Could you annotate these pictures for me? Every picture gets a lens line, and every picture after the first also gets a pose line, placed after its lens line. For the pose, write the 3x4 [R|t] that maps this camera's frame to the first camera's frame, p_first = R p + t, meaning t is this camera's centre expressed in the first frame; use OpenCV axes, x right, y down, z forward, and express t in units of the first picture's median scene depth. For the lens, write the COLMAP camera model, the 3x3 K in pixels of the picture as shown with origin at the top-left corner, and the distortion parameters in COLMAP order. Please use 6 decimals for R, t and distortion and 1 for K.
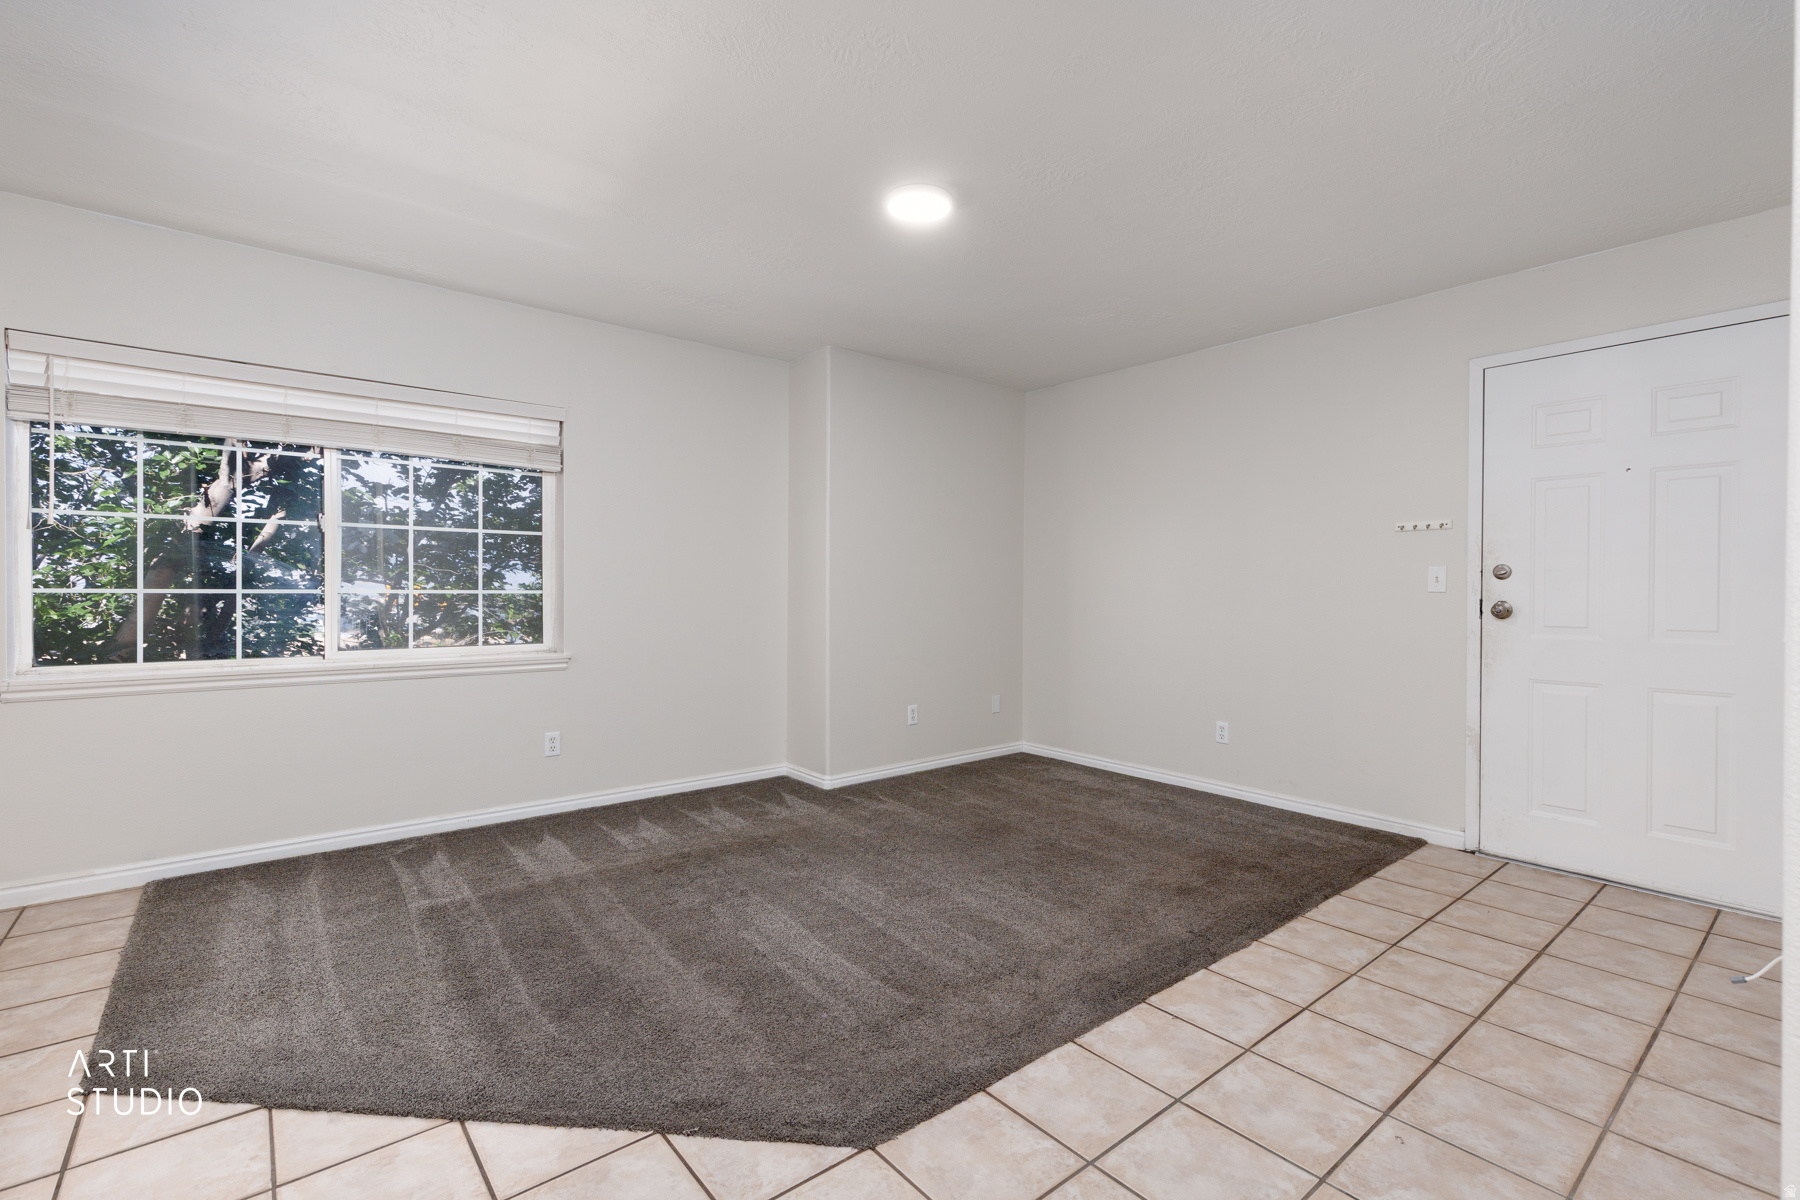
lens RADIAL K [[813.5, 0, 903.1], [0, 813.5, 597.9], [0, 0, 1]] dist [0.008478, -0.001180]
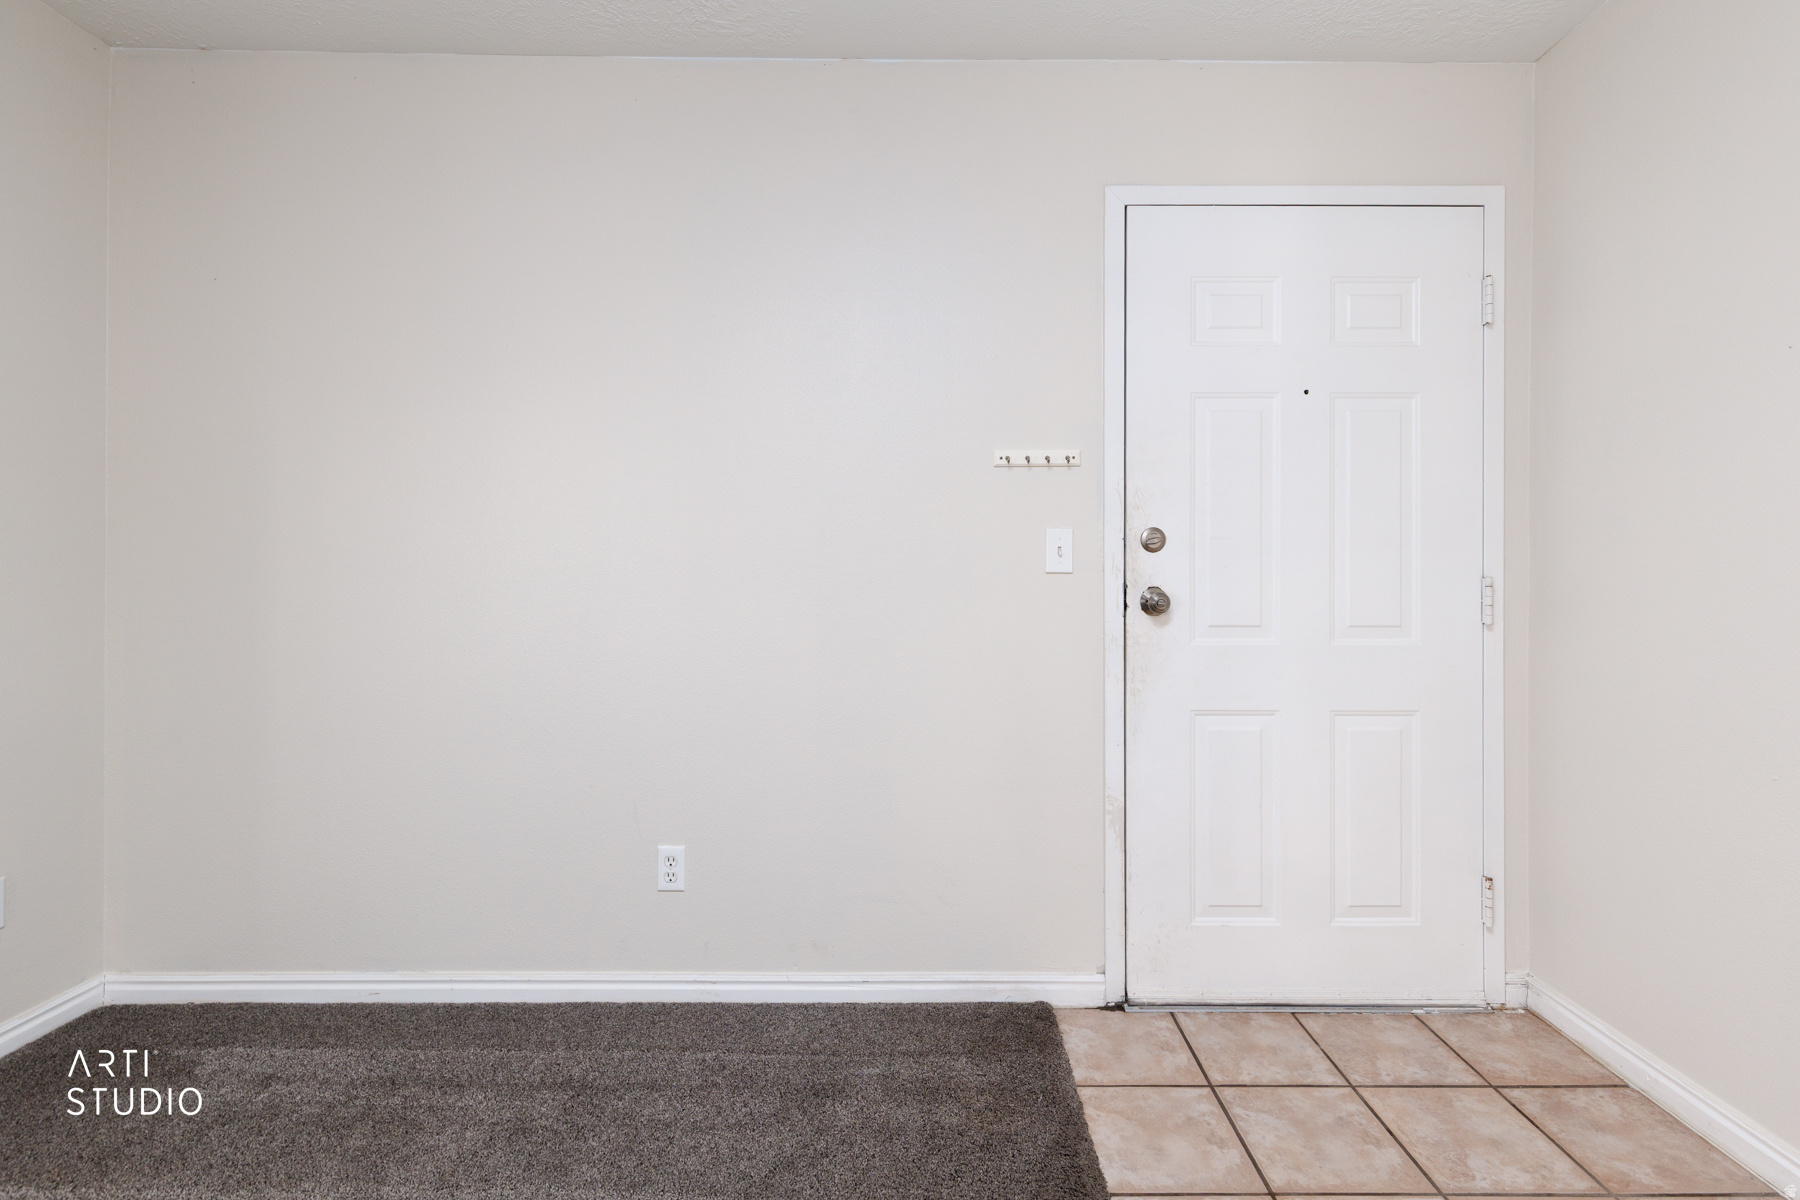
lens RADIAL K [[816.6, 0, 956.5], [0, 816.6, 582.5], [0, 0, 1]] dist [0.004249, 0.000058]
pose [[0.633252, -0.002560, 0.773942, 0.161069], [0.012240, 0.999903, -0.006707, 0.002660], [-0.773849, 0.013720, 0.633221, 0.724304]]
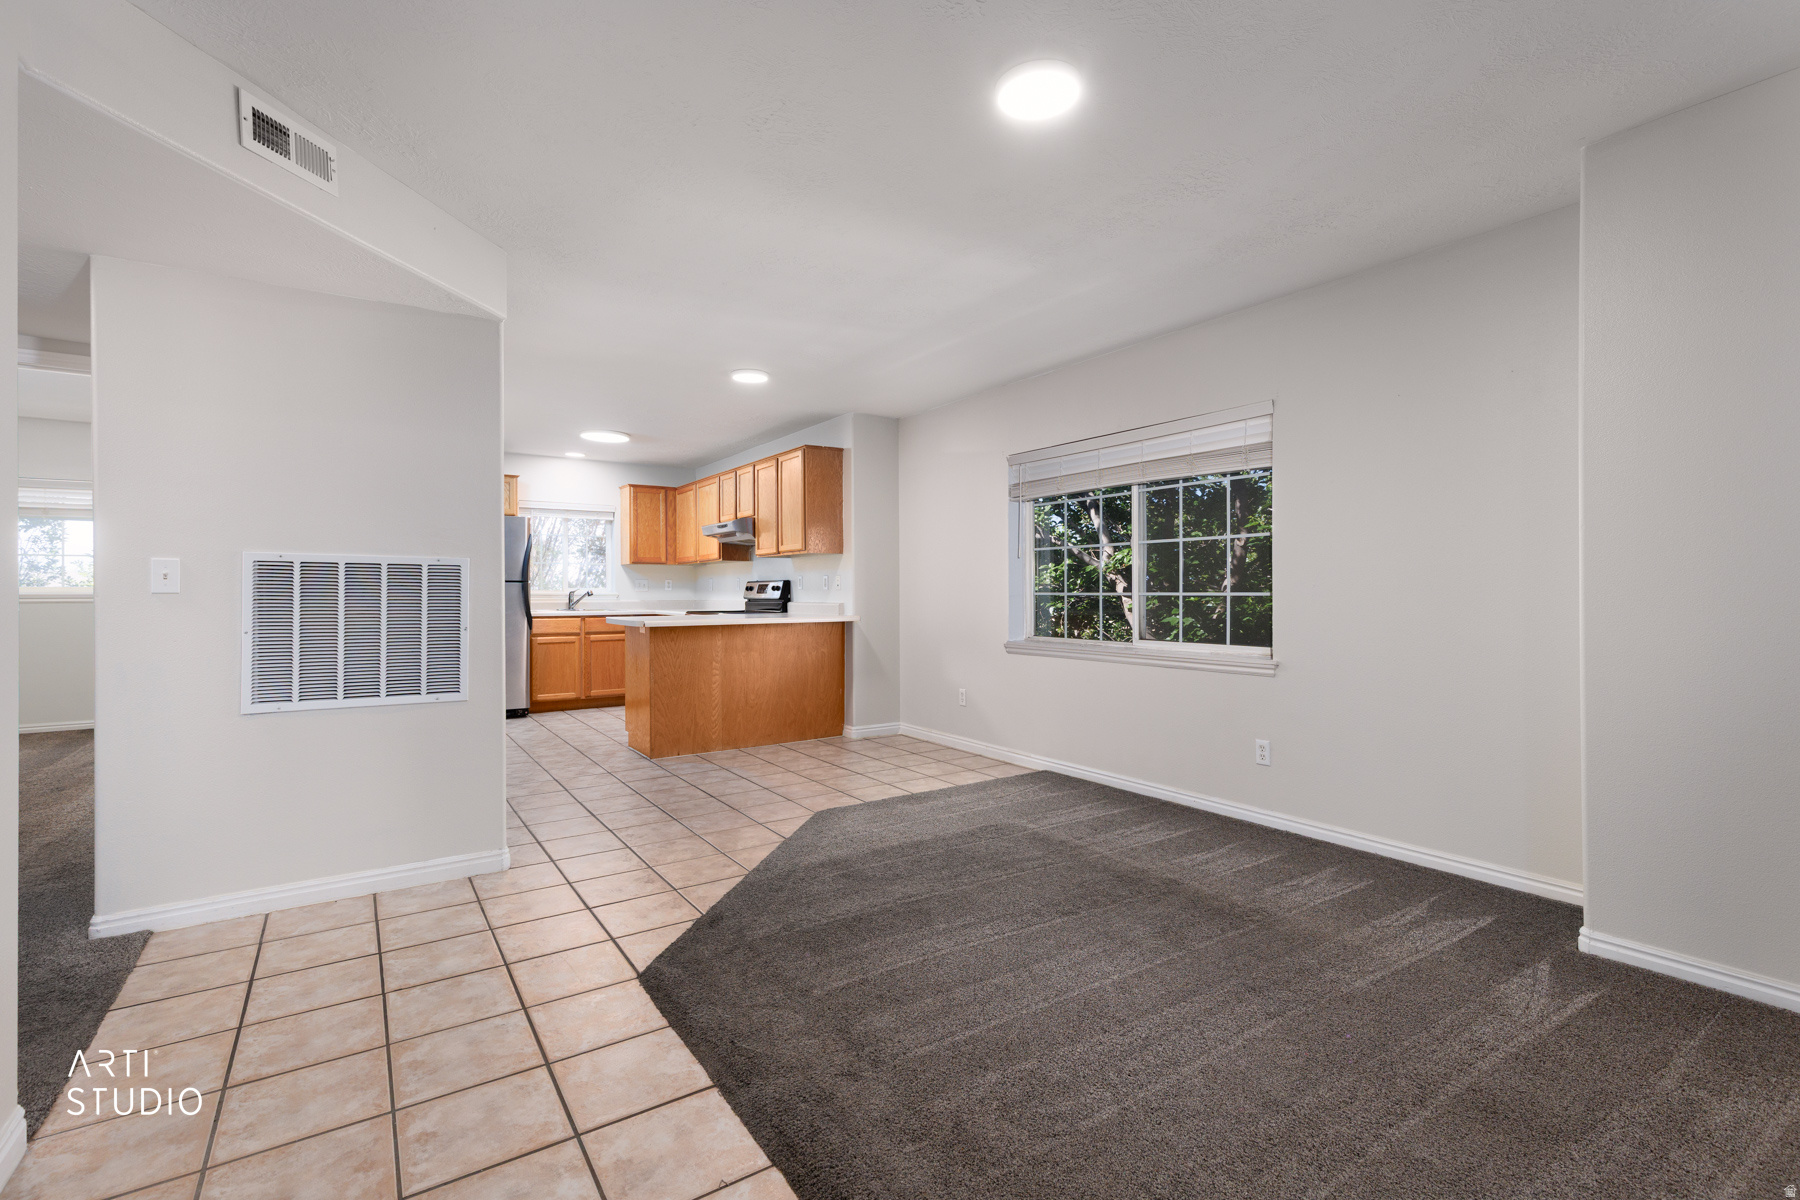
lens RADIAL K [[813.5, 0, 909.7], [0, 813.5, 597.5], [0, 0, 1]] dist [0.008478, -0.001180]
pose [[-0.090748, 0.004087, -0.995865, 0.655497], [-0.012740, 0.999905, 0.005264, -0.004469], [0.995792, 0.013165, -0.090688, 0.775963]]
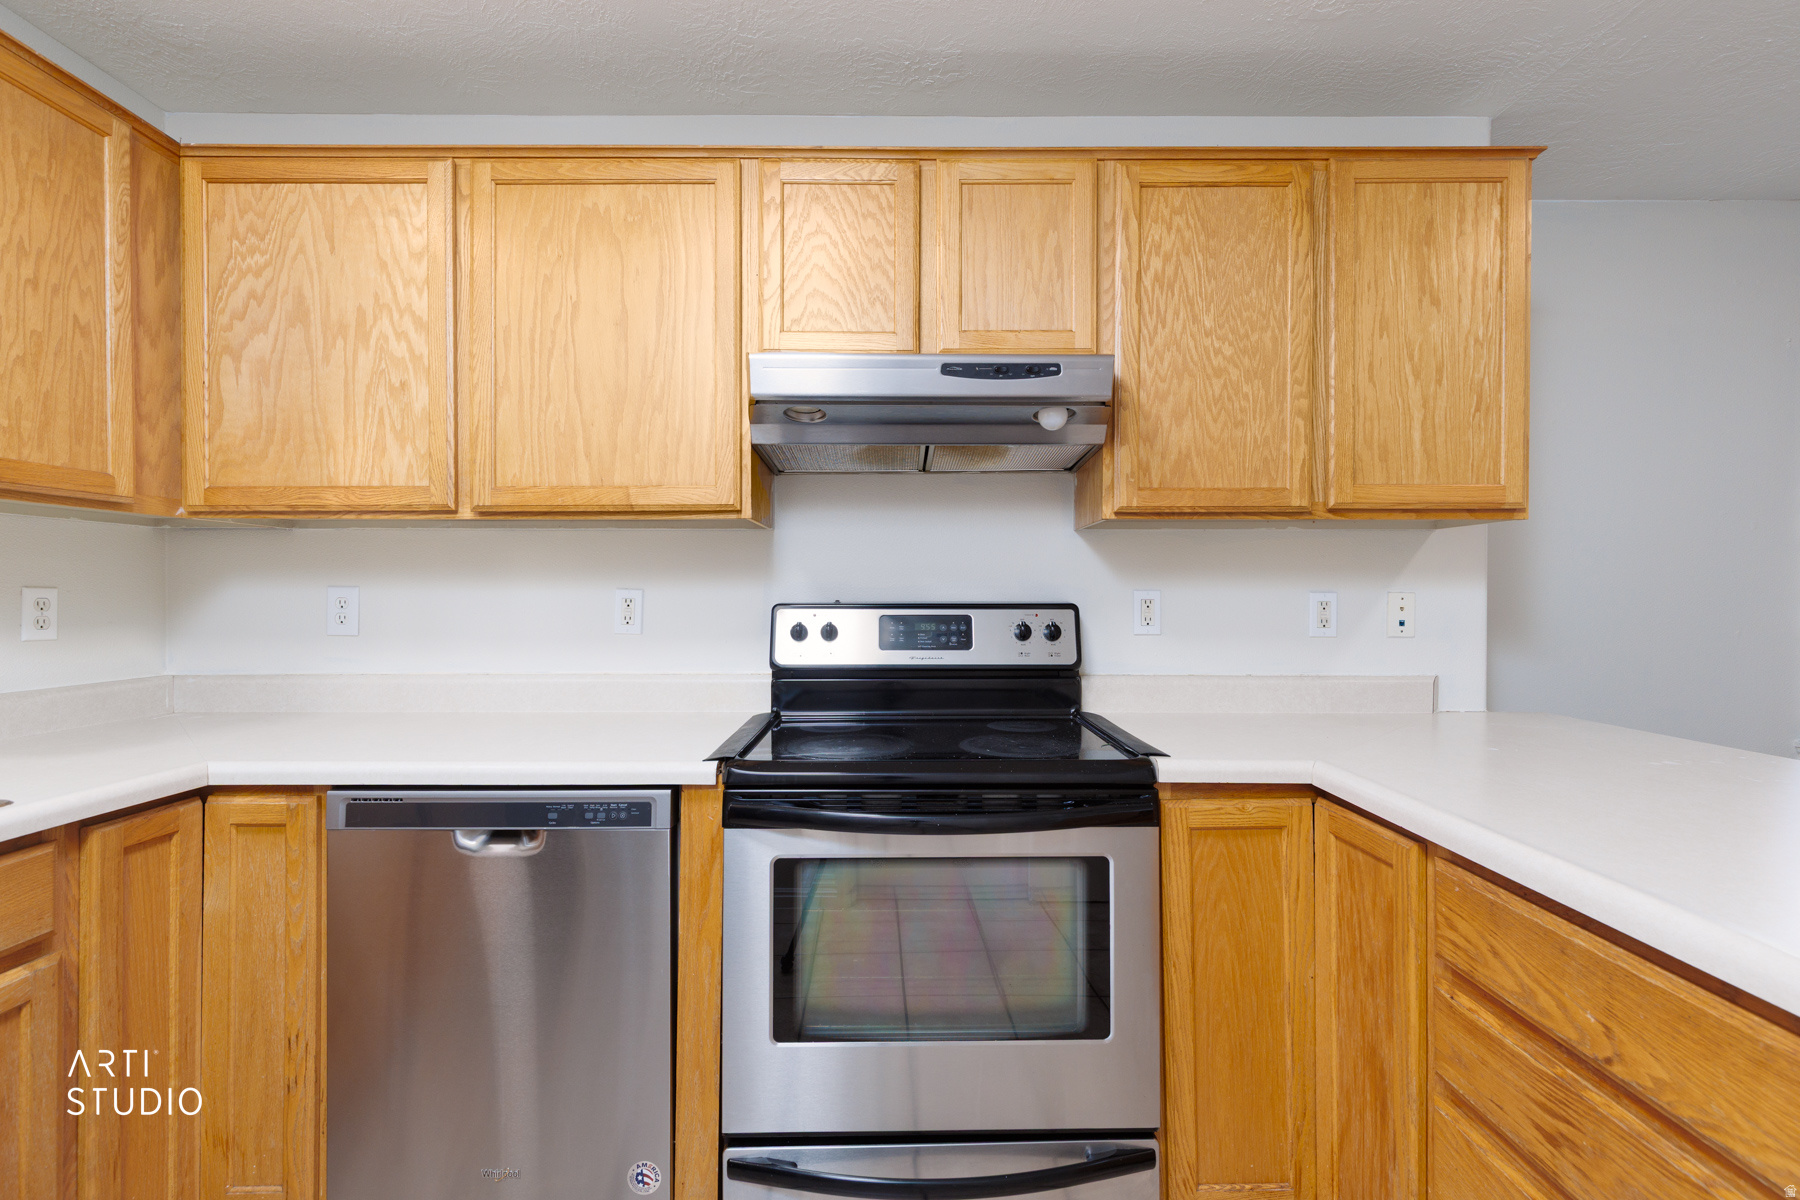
lens RADIAL K [[813.5, 0, 904.2], [0, 813.5, 594.1], [0, 0, 1]] dist [0.008478, -0.001180]
pose [[0.772902, -0.002452, -0.634521, -1.058715], [-0.007291, 0.999892, -0.012744, -0.031295], [0.634484, 0.014476, 0.772800, -0.258144]]
